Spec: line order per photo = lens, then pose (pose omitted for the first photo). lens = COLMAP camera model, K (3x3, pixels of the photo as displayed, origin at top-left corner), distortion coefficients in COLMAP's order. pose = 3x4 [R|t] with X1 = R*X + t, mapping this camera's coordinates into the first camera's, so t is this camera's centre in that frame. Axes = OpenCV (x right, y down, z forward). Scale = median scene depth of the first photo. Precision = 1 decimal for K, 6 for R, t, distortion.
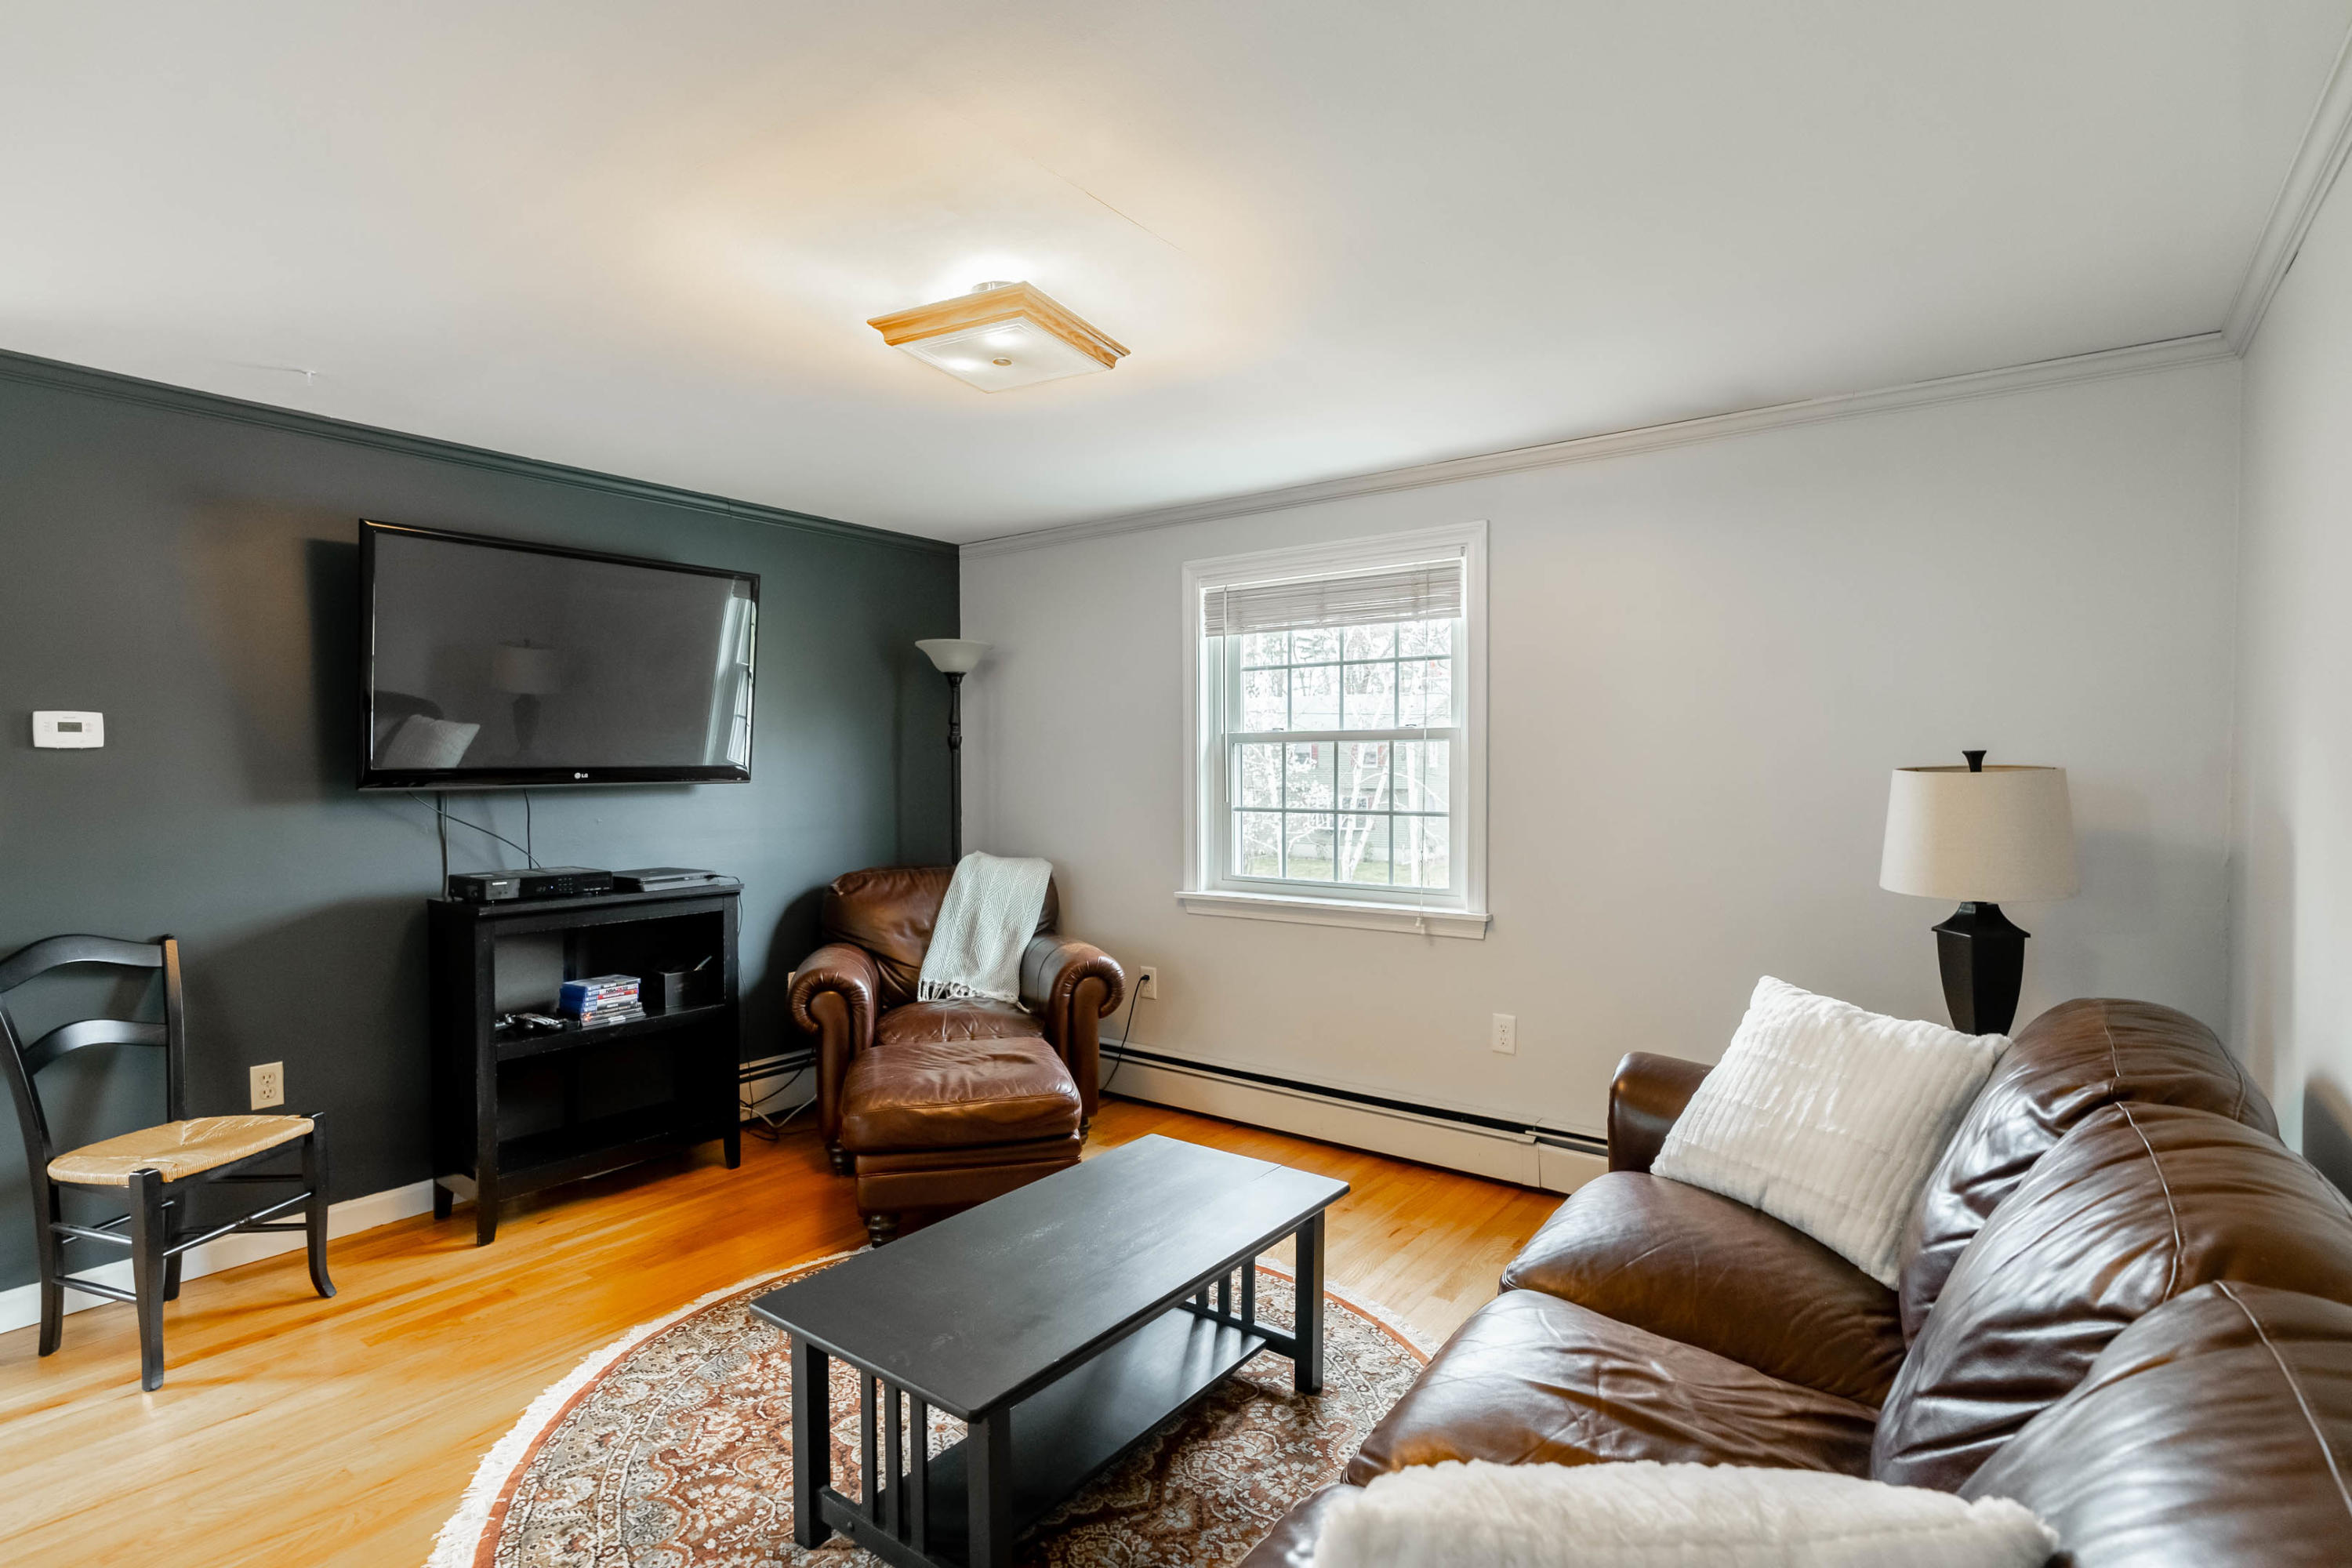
lens RADIAL K [[1168.9, 0, 1176.0], [0, 1168.9, 784.0], [0, 0, 1]] dist [-0.000326, -0.000086]
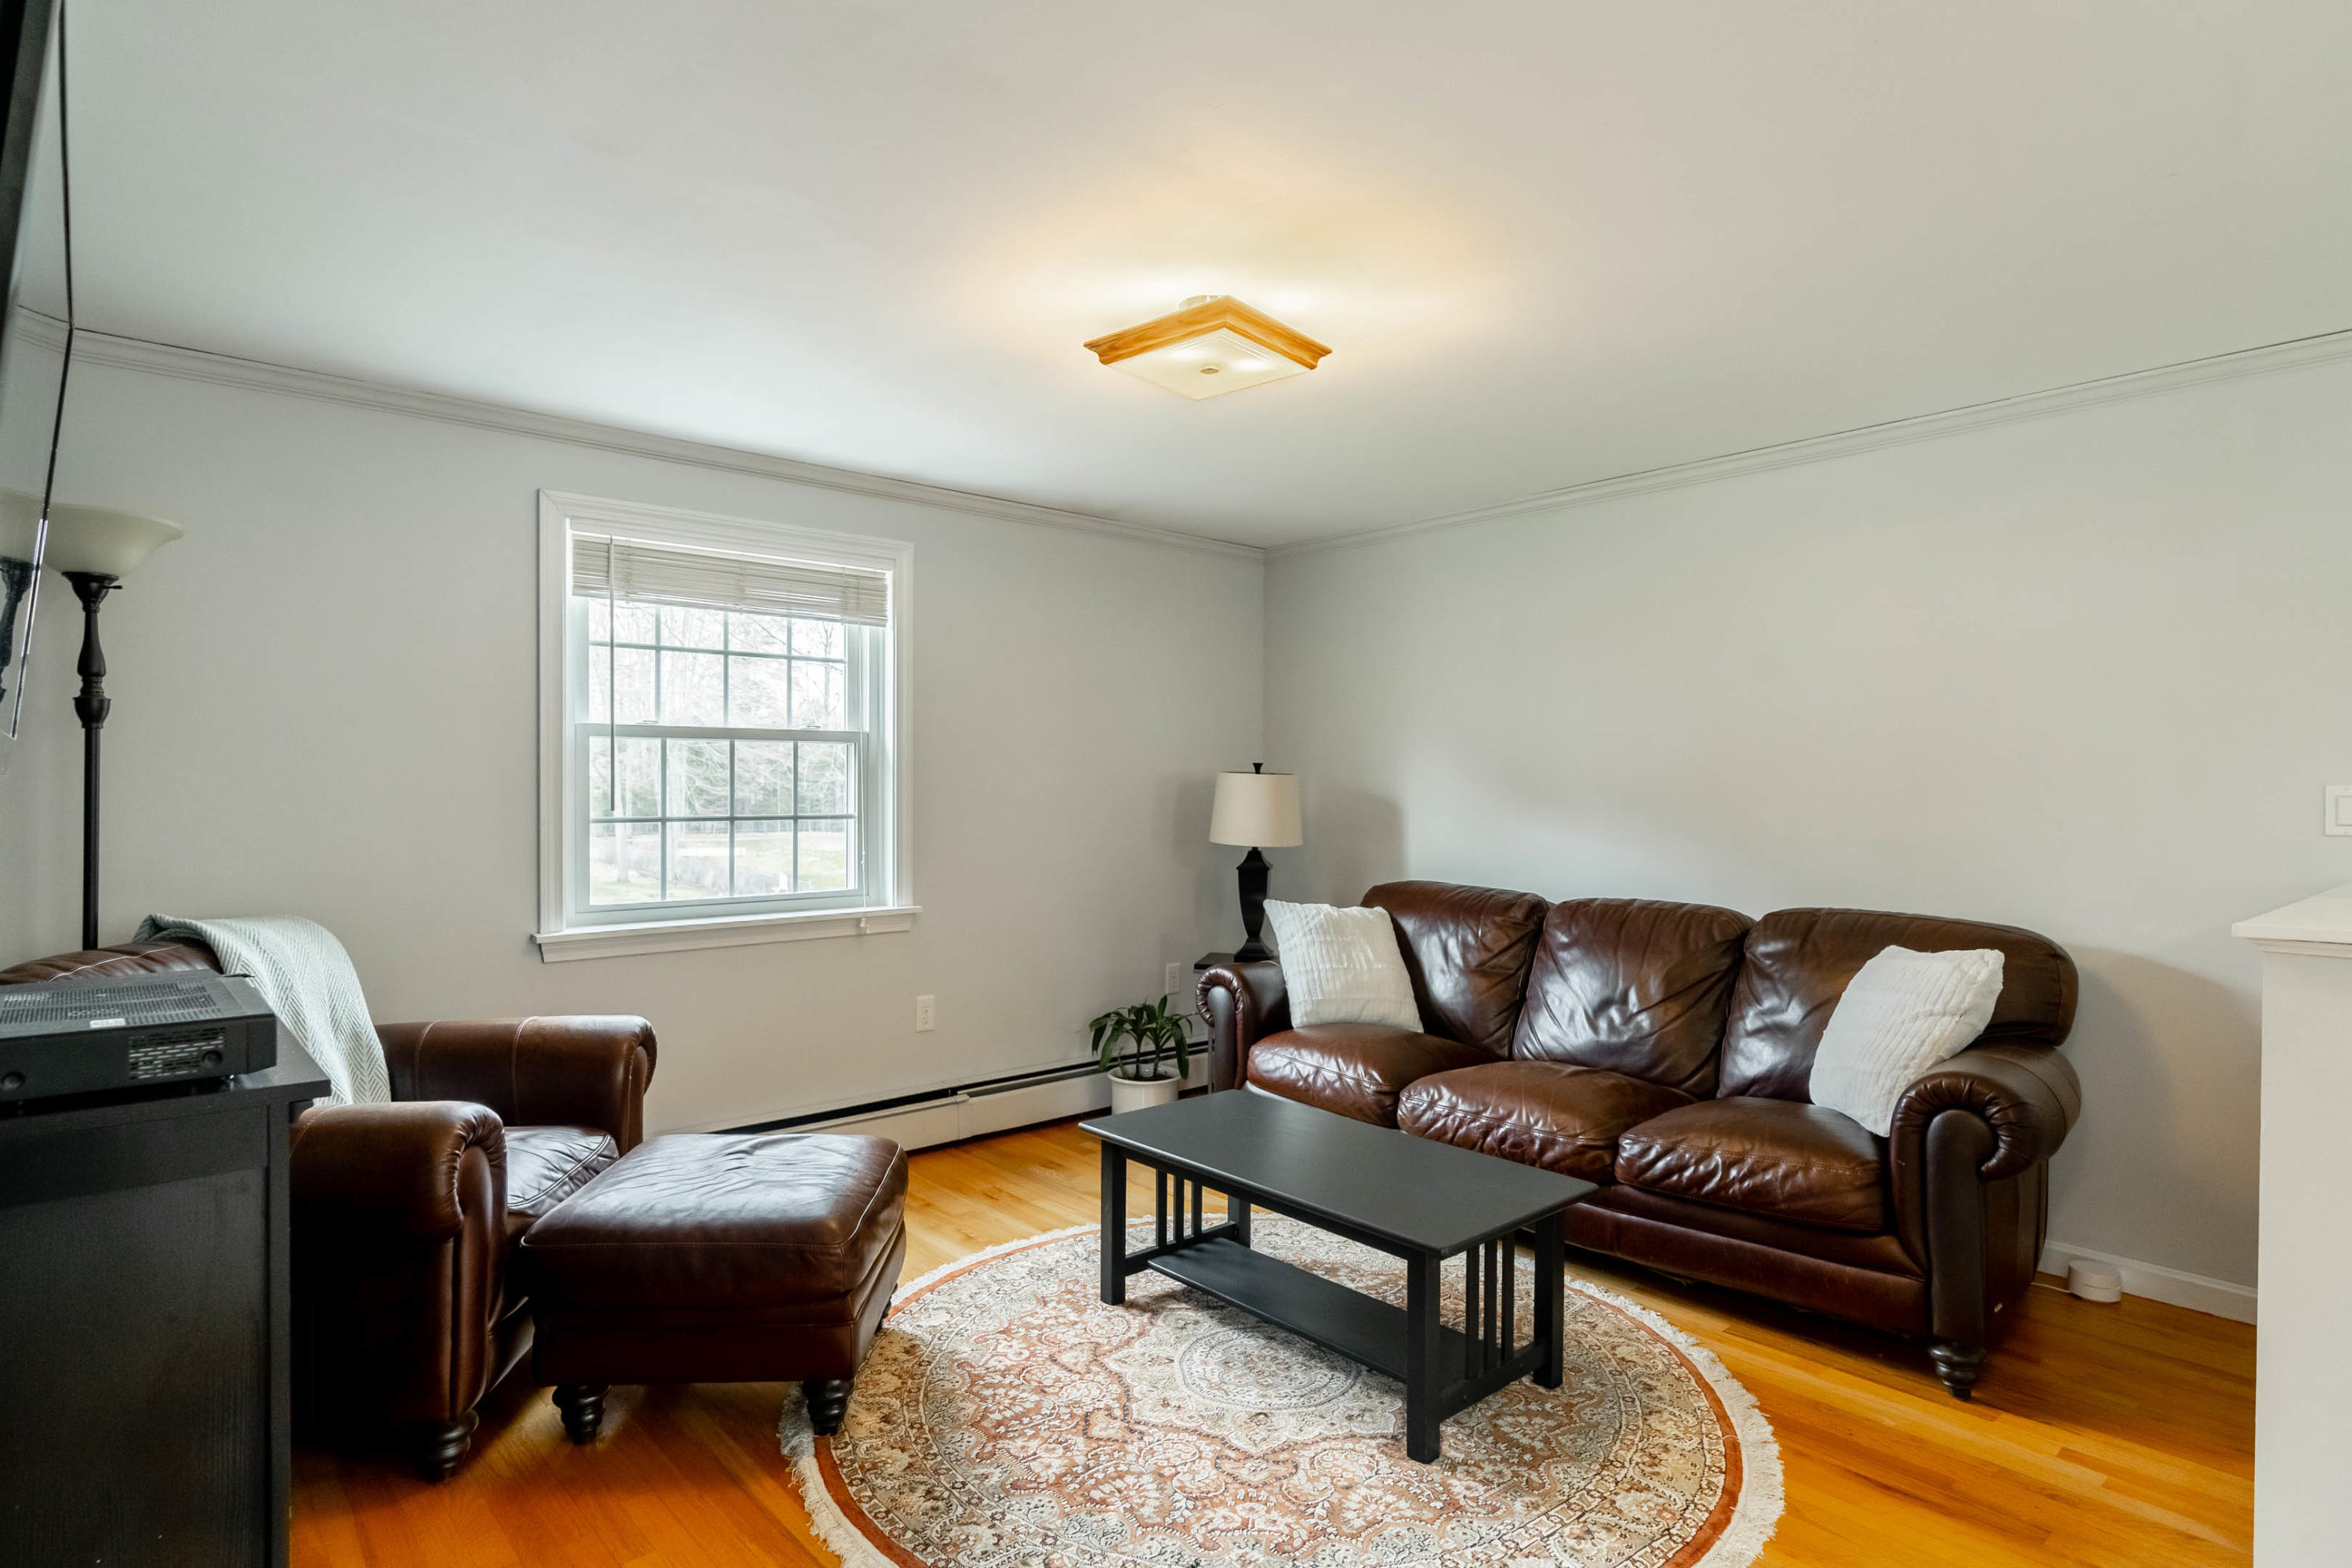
lens RADIAL K [[1223.9, 0, 1176.0], [0, 1223.9, 784.0], [0, 0, 1]] dist [0.001139, 0.000184]
pose [[0.200504, 0.006936, 0.979668, -0.766411], [0.018128, 0.999777, -0.010788, 0.014875], [-0.979525, 0.019922, 0.200333, 0.514767]]
